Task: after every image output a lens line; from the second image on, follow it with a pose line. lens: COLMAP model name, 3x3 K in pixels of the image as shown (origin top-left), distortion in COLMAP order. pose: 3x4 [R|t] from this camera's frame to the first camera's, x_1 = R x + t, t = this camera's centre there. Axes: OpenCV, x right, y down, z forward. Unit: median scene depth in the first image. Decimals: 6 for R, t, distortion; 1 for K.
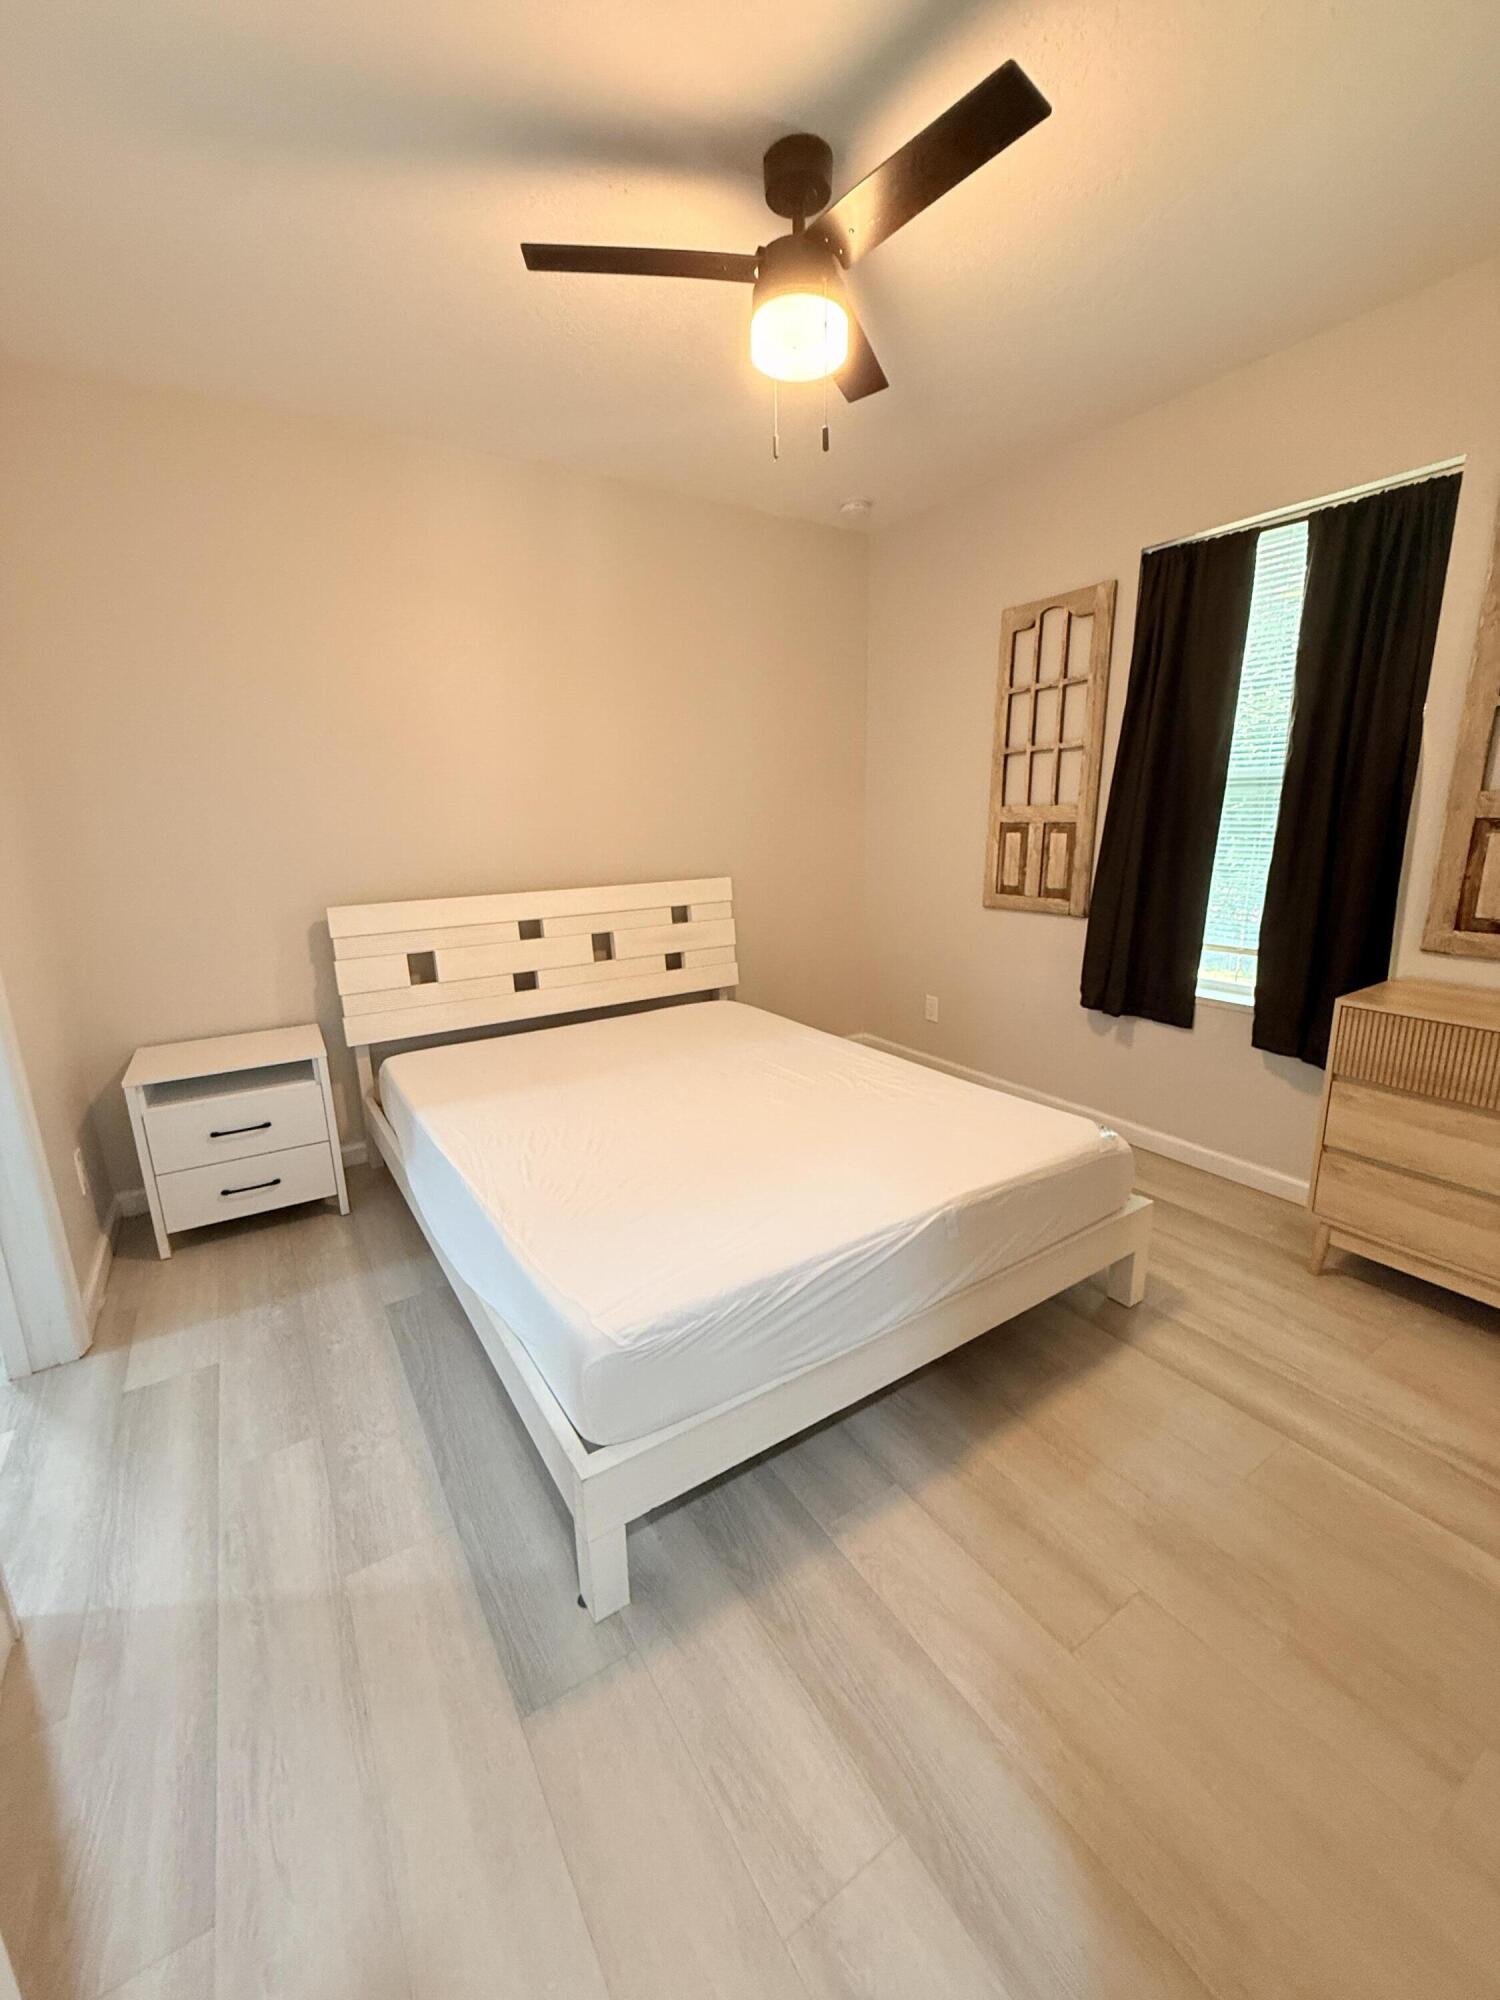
lens RADIAL K [[800.2, 0, 748.0], [0, 800.2, 999.3], [0, 0, 1]] dist [0.000141, 0.000130]
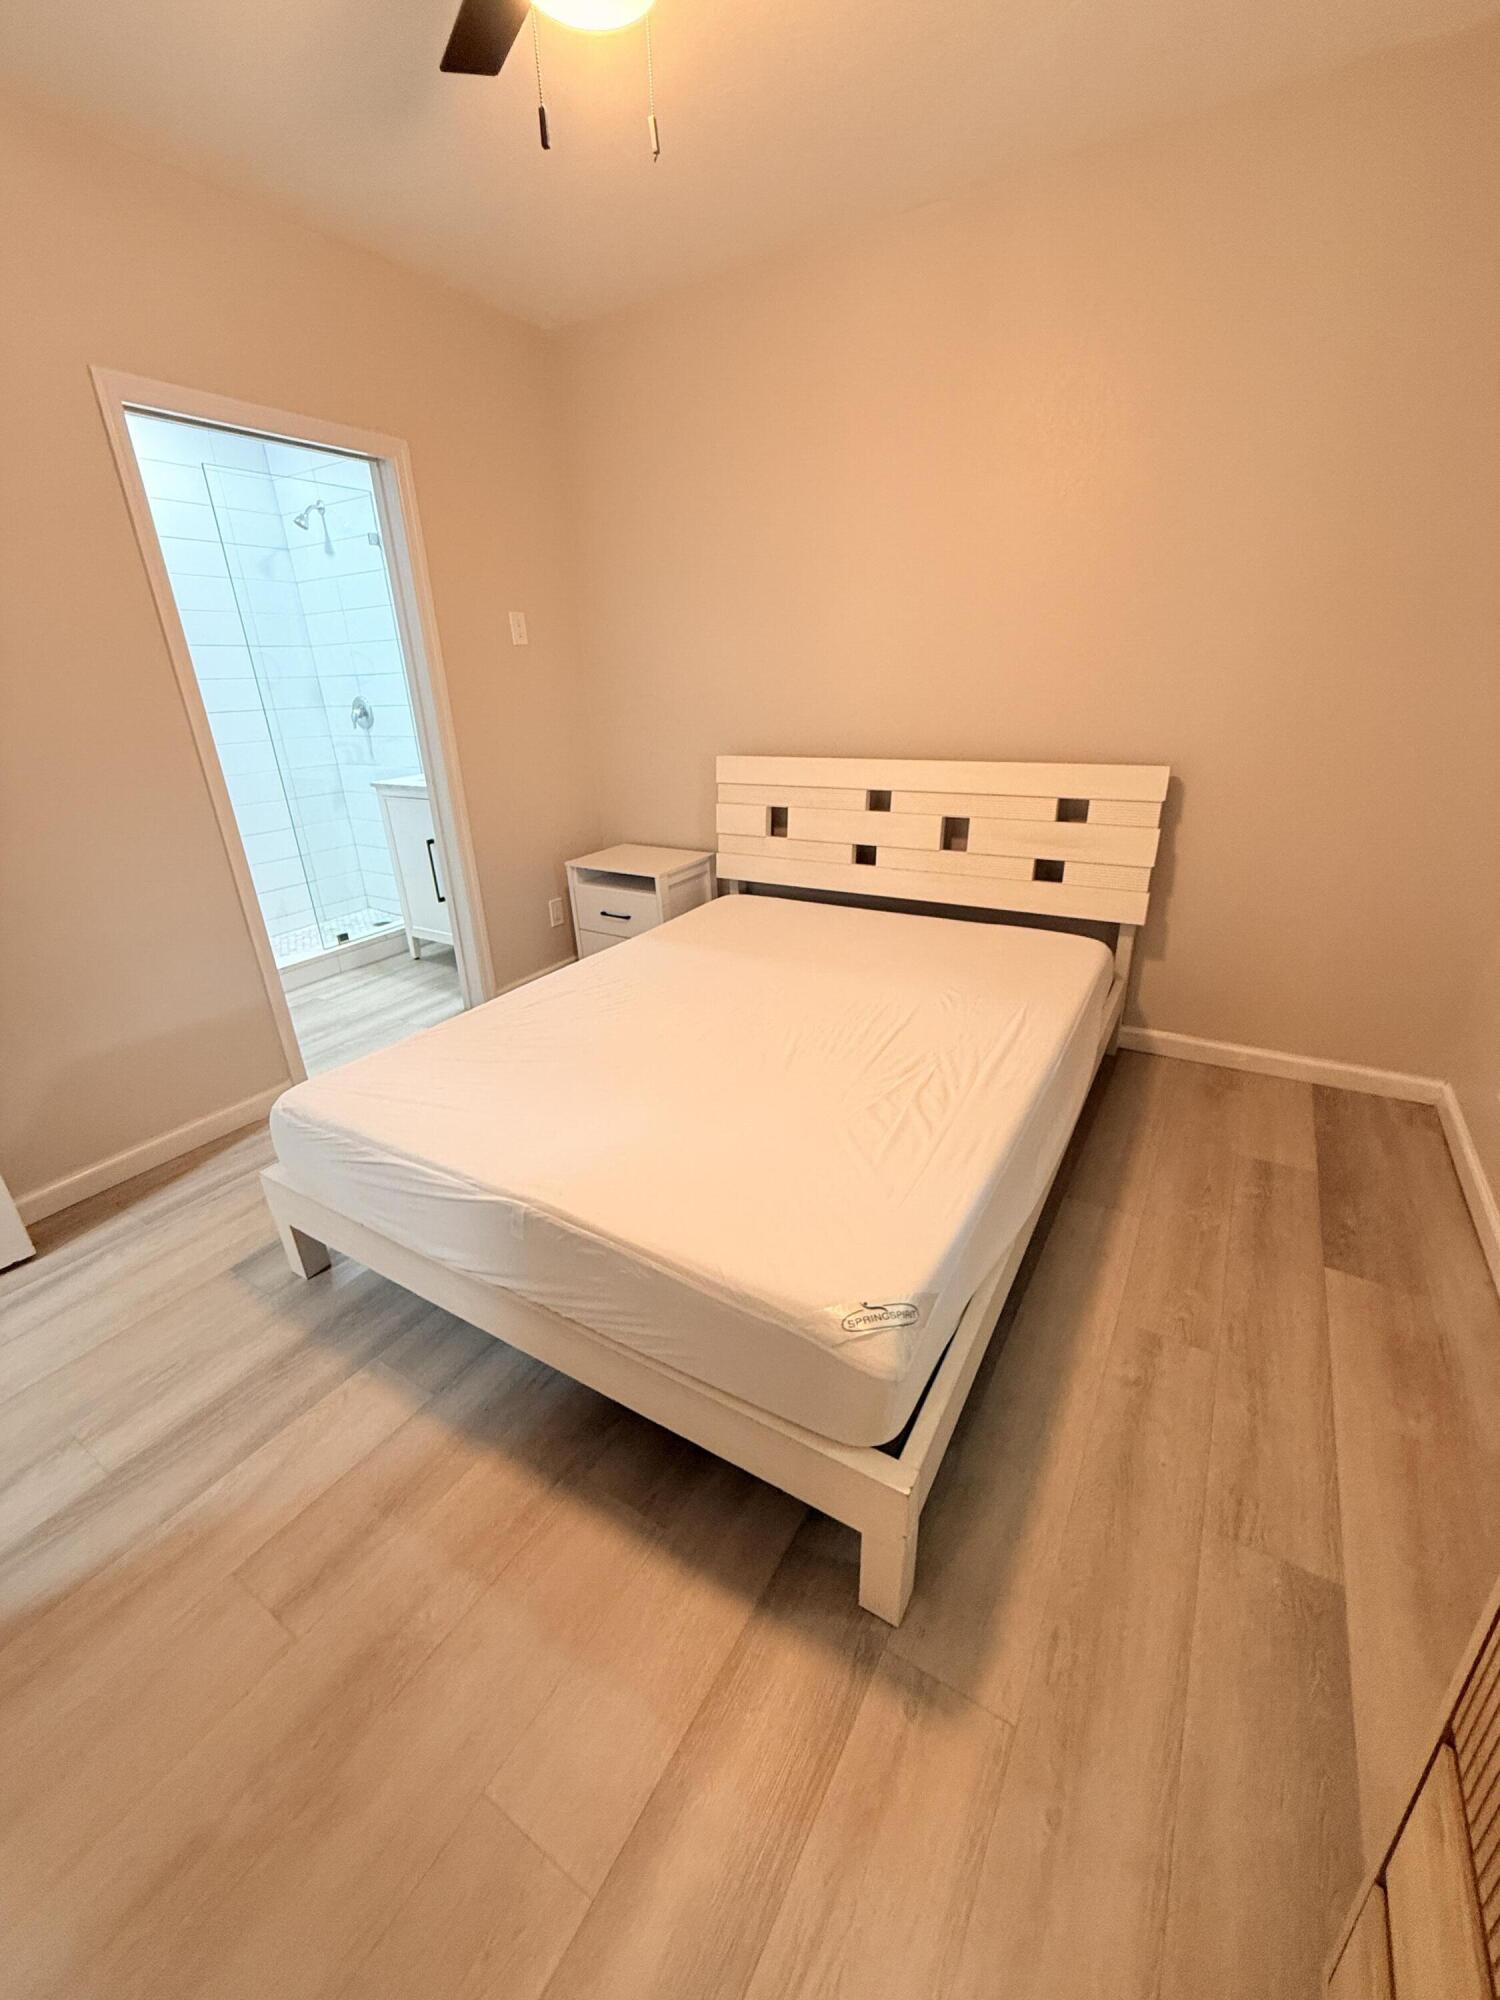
lens RADIAL K [[800.2, 0, 744.7], [0, 800.2, 997.9], [0, 0, 1]] dist [0.000141, 0.000130]
pose [[0.428852, 0.347993, -0.833659, 0.635052], [-0.182324, 0.937178, 0.297413, -0.148670], [0.884785, 0.024450, 0.465358, 0.537250]]
